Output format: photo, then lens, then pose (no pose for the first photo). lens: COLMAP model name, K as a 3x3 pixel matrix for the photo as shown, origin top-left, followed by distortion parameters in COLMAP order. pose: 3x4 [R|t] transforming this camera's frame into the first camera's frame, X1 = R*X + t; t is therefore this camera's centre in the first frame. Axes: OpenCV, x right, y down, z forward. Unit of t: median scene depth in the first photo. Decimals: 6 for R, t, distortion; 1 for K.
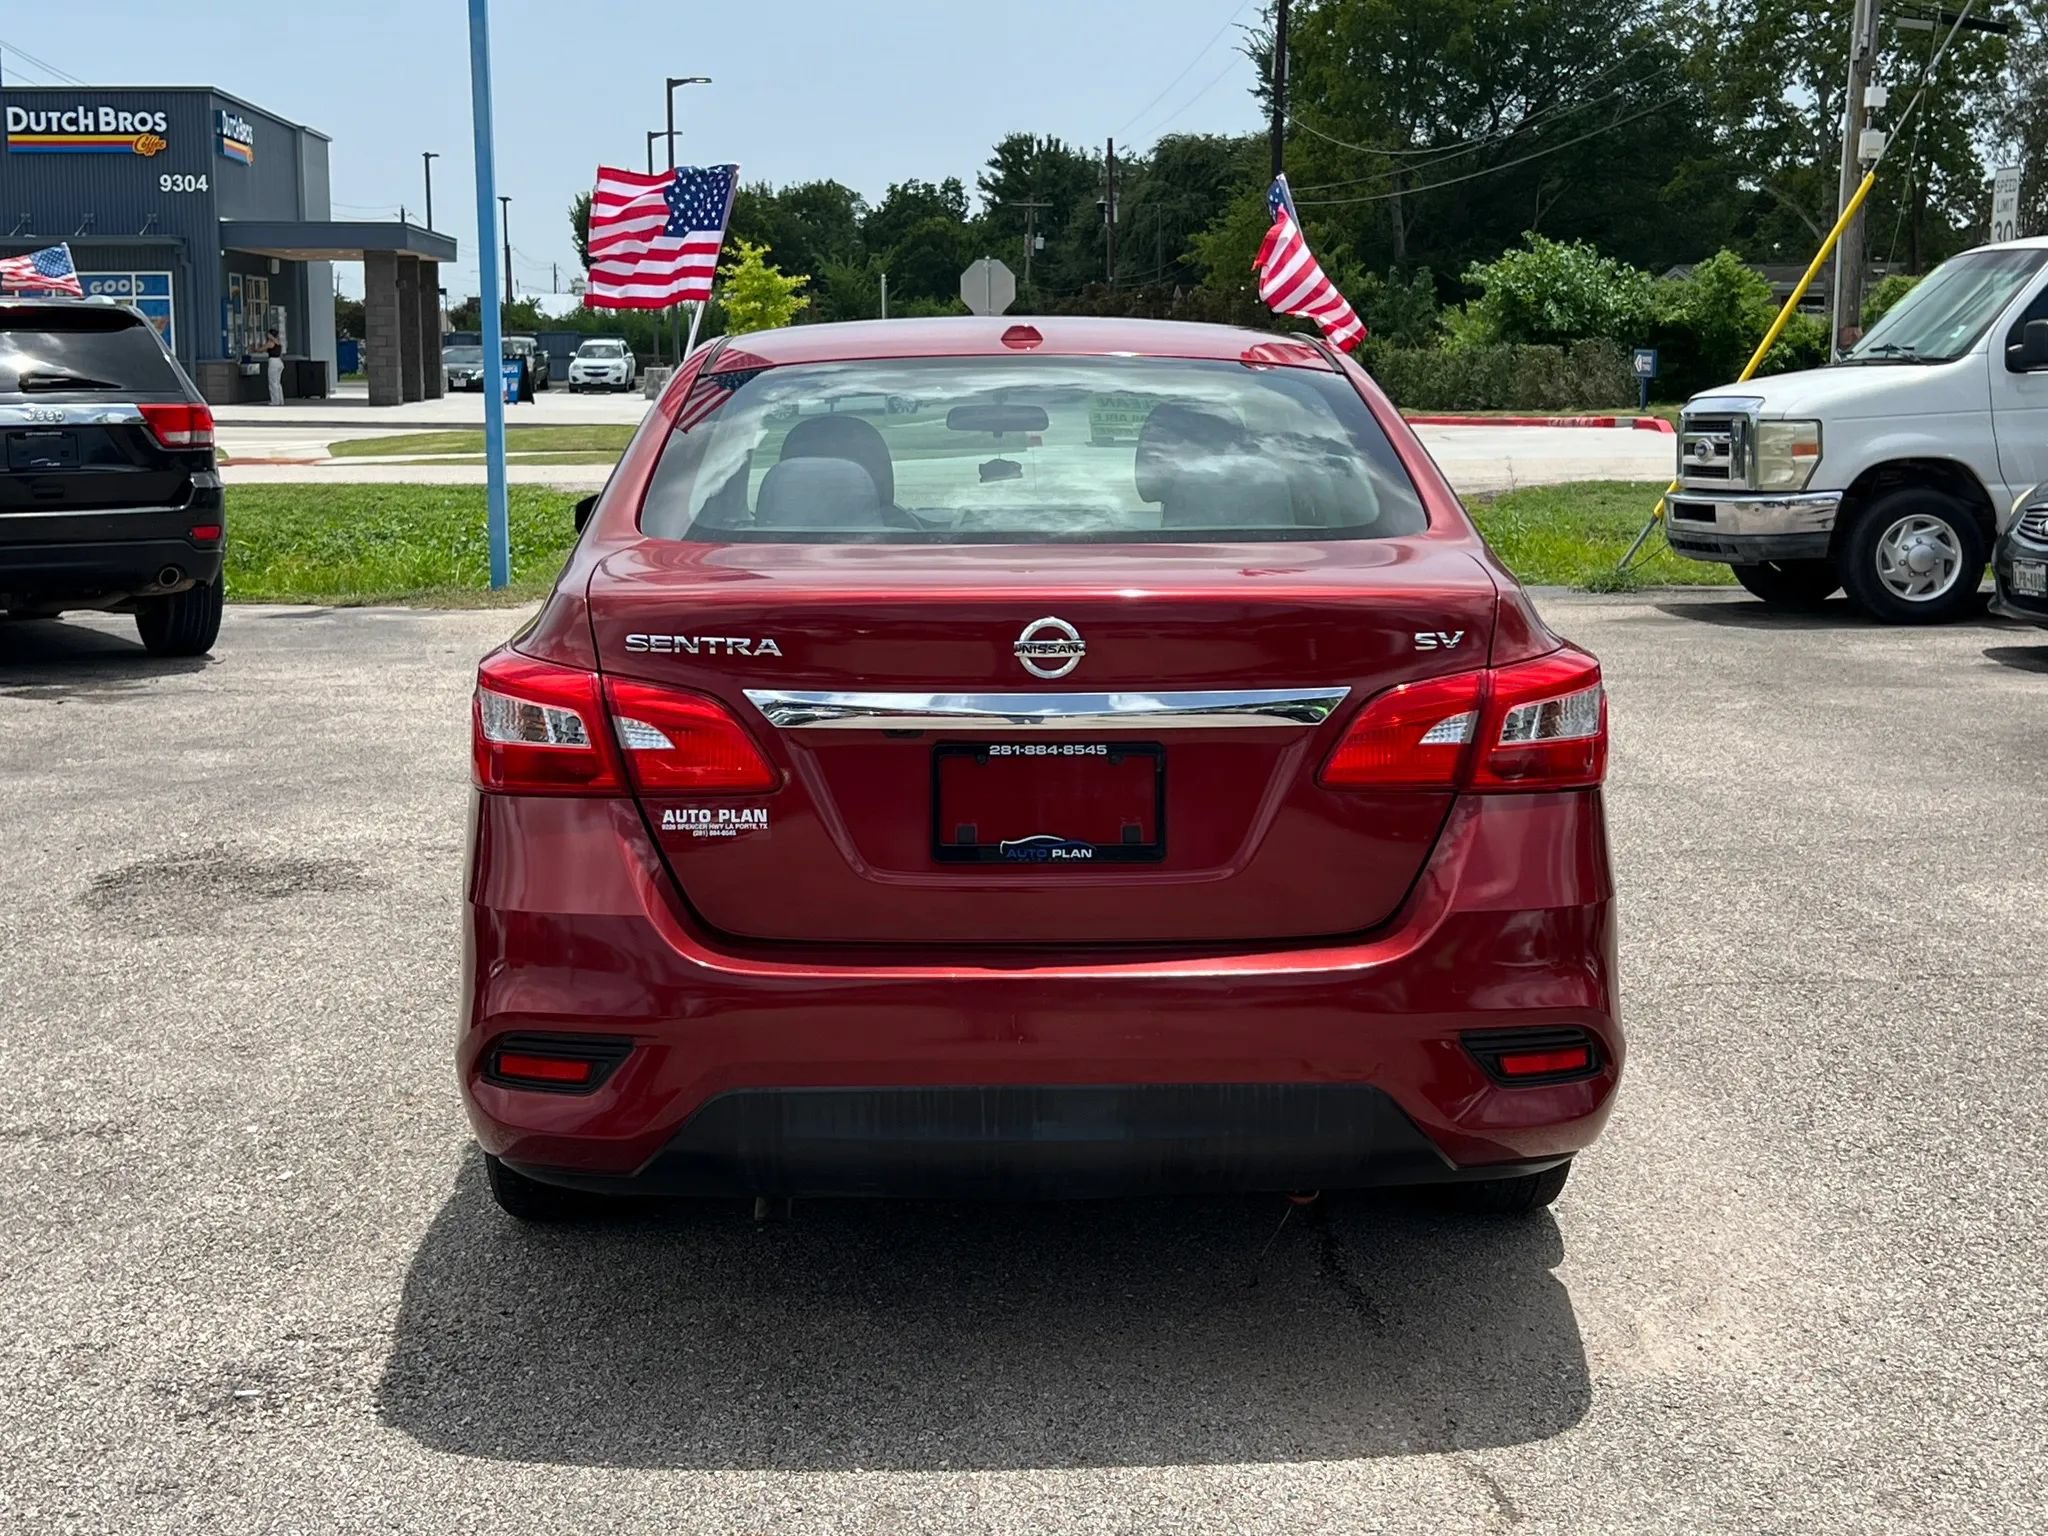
lens RADIAL K [[3086.4, 0, 1024.0], [0, 3086.4, 768.0], [0, 0, 1]] dist [0.159254, -0.095397]
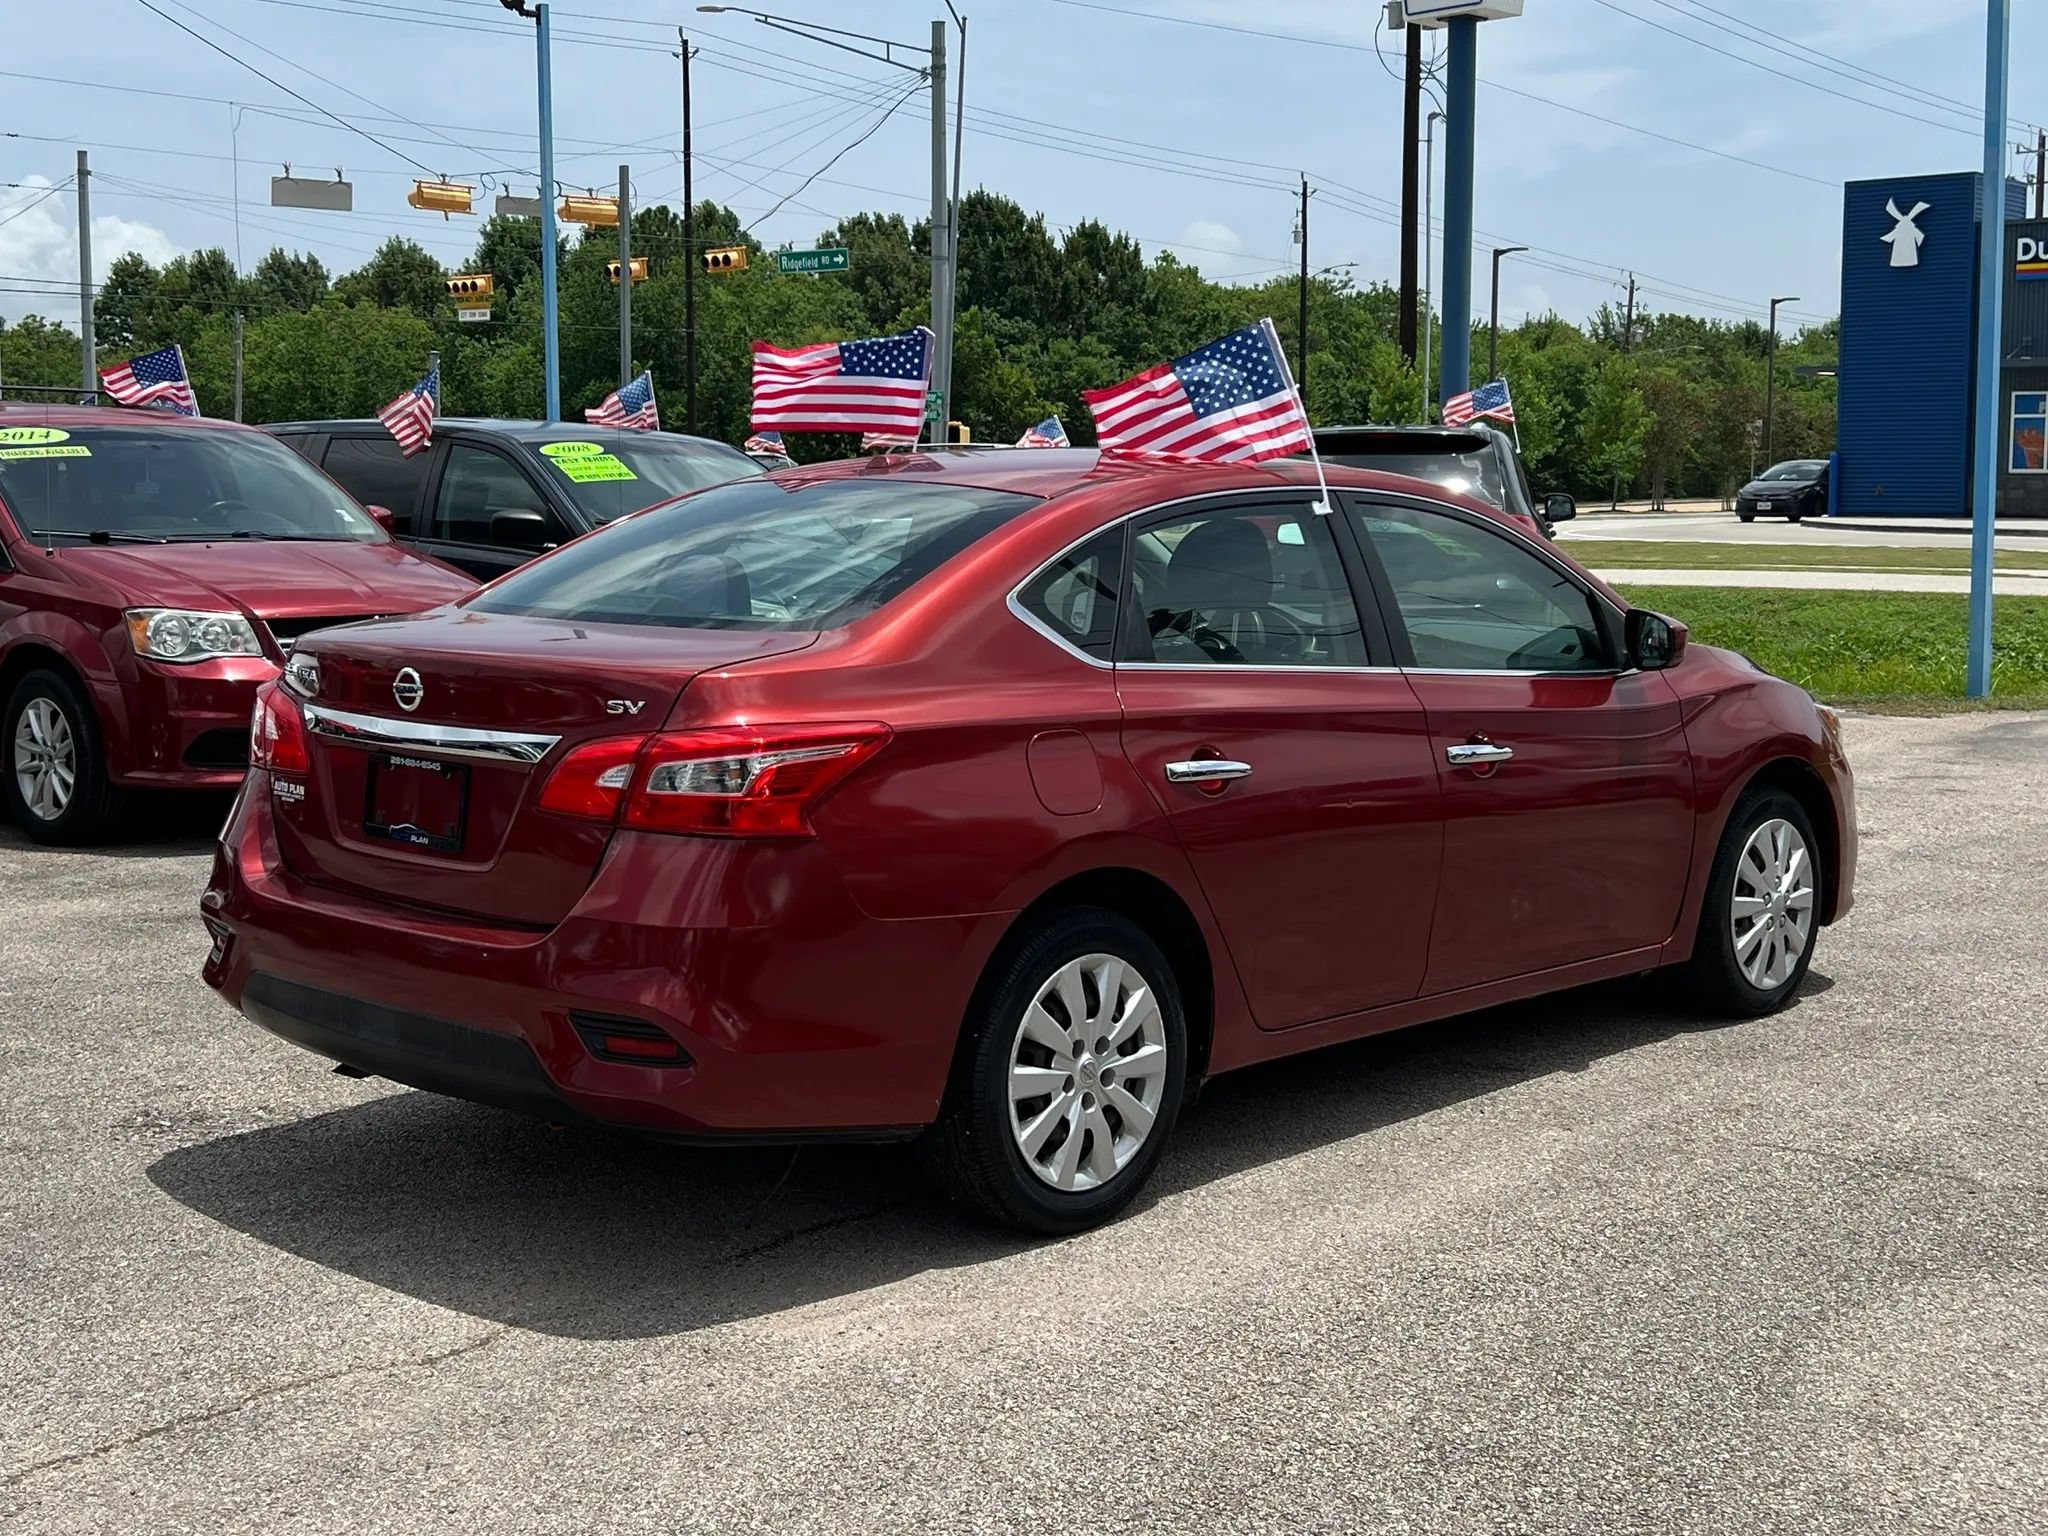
lens RADIAL K [[3086.4, 0, 1024.0], [0, 3086.4, 768.0], [0, 0, 1]] dist [0.159254, -0.095397]
pose [[0.597072, 0.080768, -0.798111, 1.035543], [-0.106839, 0.994061, 0.020671, -0.049725], [0.795041, 0.072928, 0.602155, 0.299833]]
